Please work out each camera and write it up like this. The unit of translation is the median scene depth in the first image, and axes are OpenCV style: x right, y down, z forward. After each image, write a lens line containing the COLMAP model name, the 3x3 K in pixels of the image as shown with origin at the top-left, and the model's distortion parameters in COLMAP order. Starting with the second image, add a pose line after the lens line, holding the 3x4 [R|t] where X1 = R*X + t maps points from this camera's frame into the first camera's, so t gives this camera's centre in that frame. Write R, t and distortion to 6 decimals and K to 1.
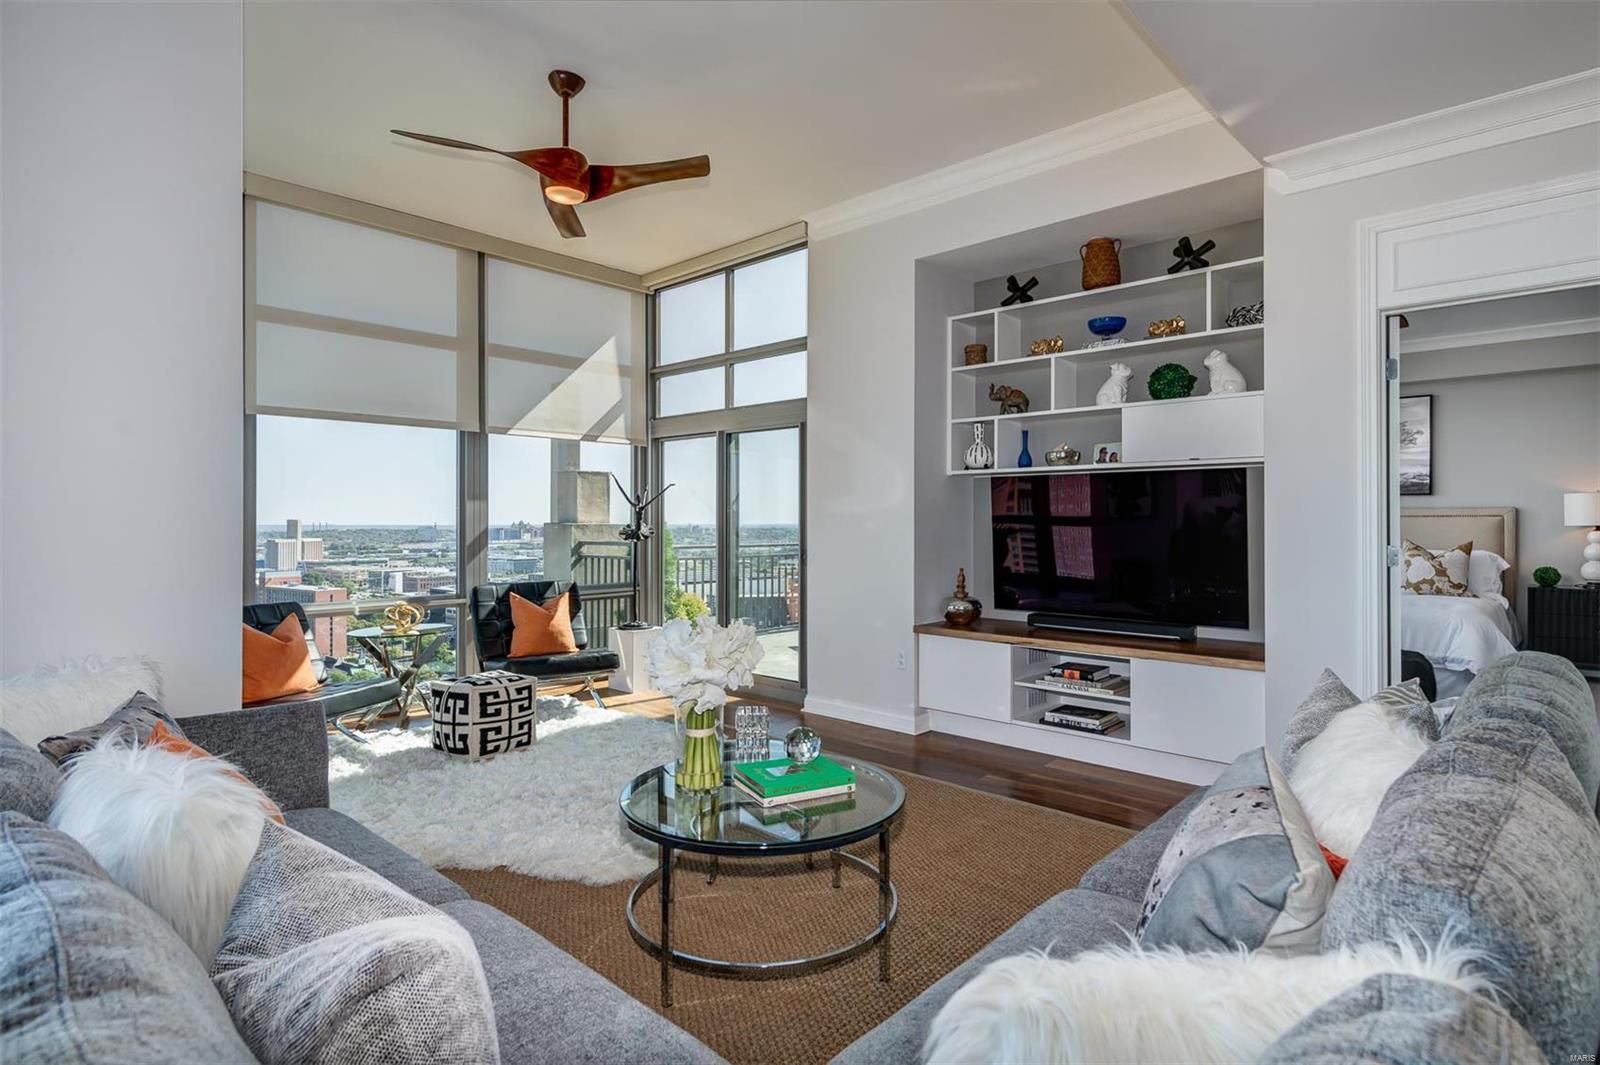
lens RADIAL K [[825.6, 0, 797.8], [0, 825.6, 523.6], [0, 0, 1]] dist [0.000510, -0.000021]
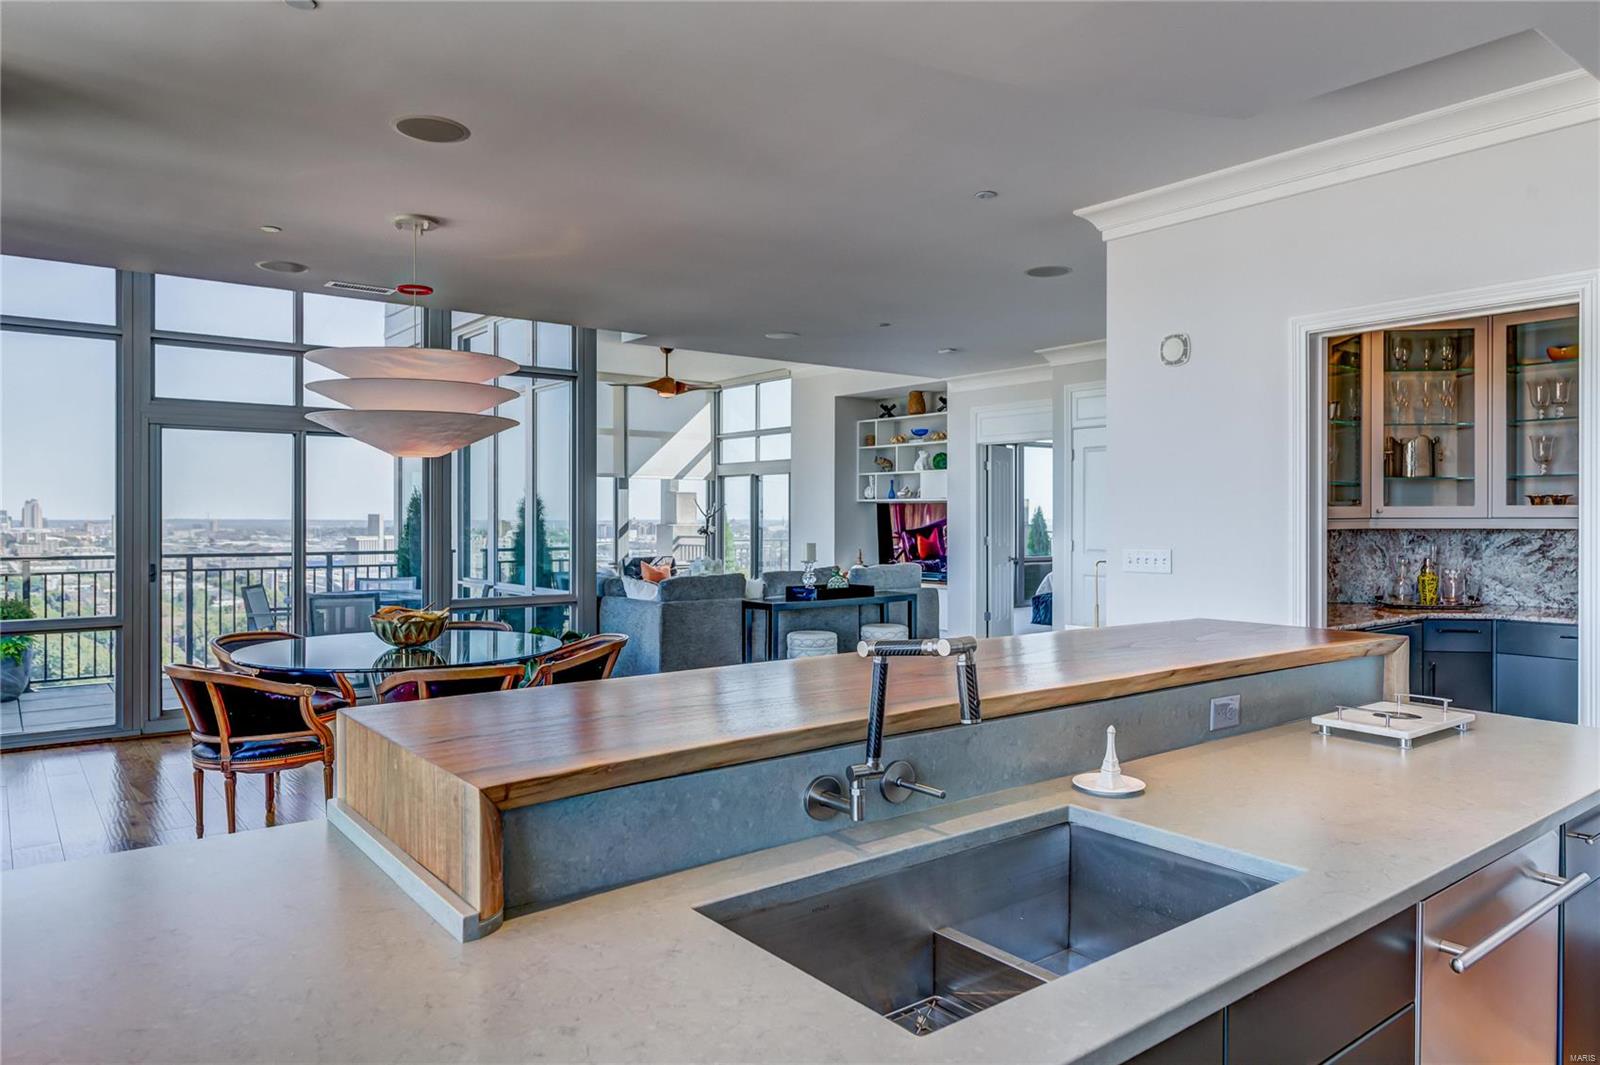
lens RADIAL K [[1033.2, 0, 809.5], [0, 1033.2, 517.2], [0, 0, 1]] dist [0.005620, 0.000978]
pose [[0.989531, 0.001567, -0.144314, 0.364799], [-0.001821, 0.999997, -0.001630, -0.015088], [0.144311, 0.001876, 0.989531, -1.239456]]
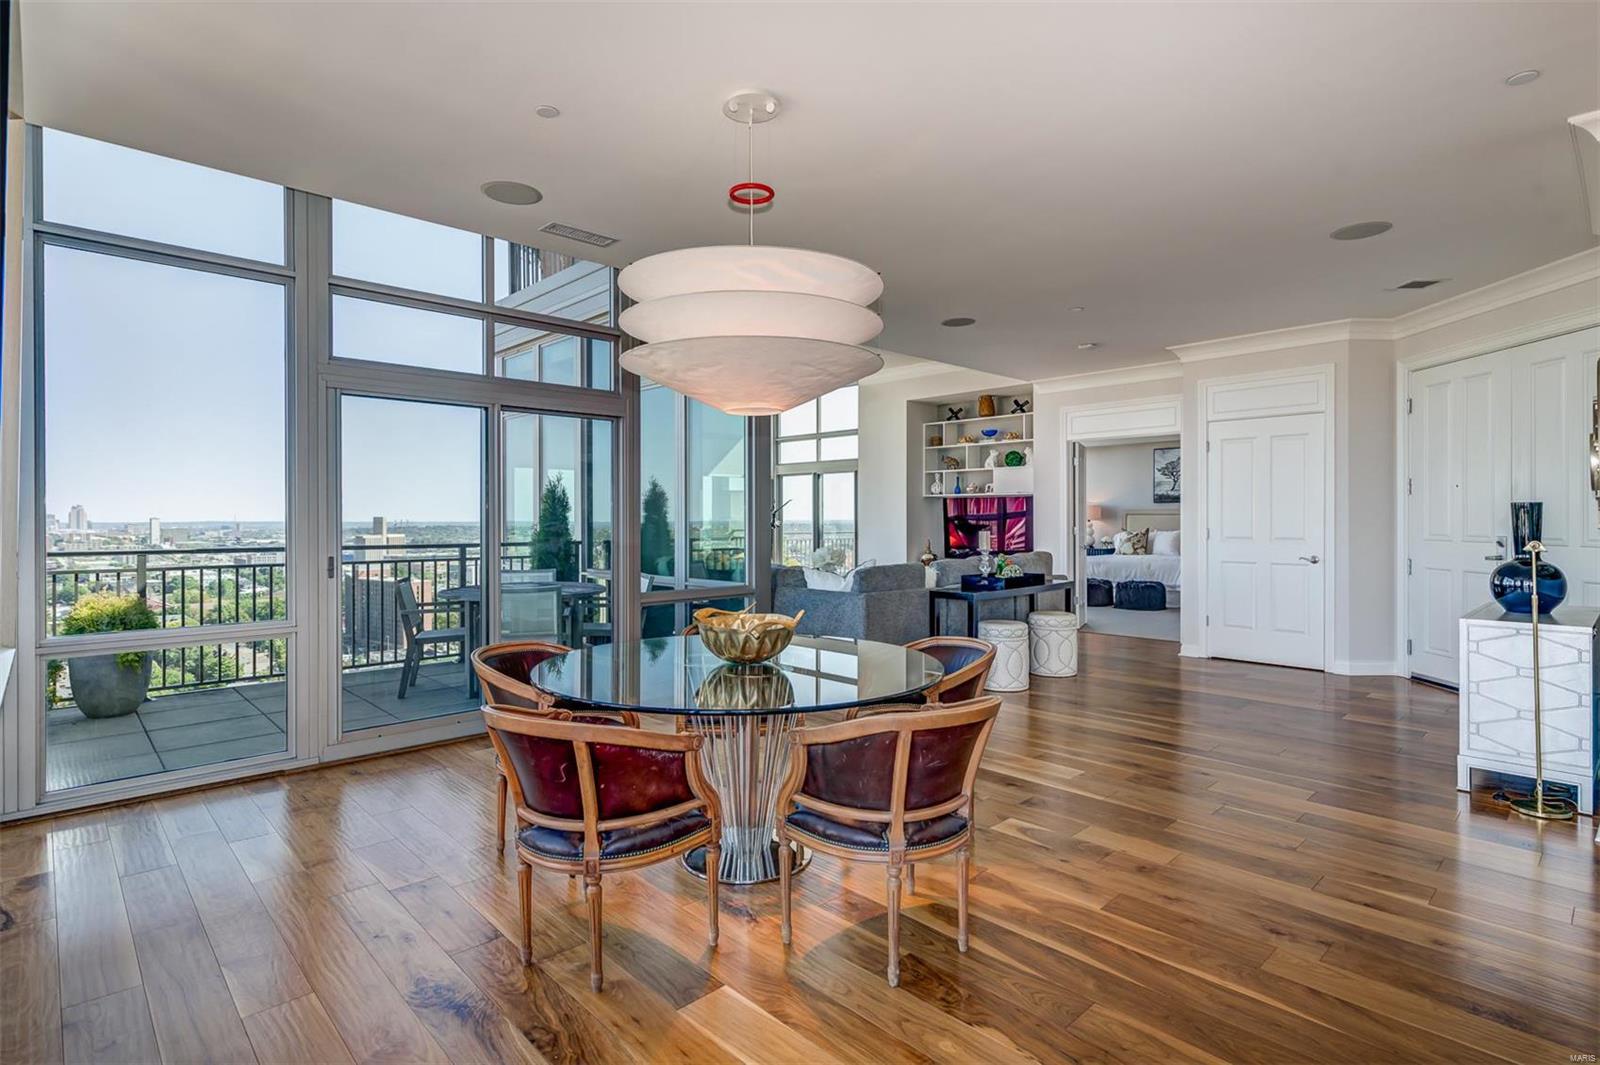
lens RADIAL K [[795.8, 0, 806.0], [0, 795.8, 518.0], [0, 0, 1]] dist [0.014045, -0.004768]
pose [[0.998683, -0.001050, -0.051287, -0.016131], [0.000923, 0.999996, -0.002484, 0.001585], [0.051290, 0.002433, 0.998681, -0.945905]]
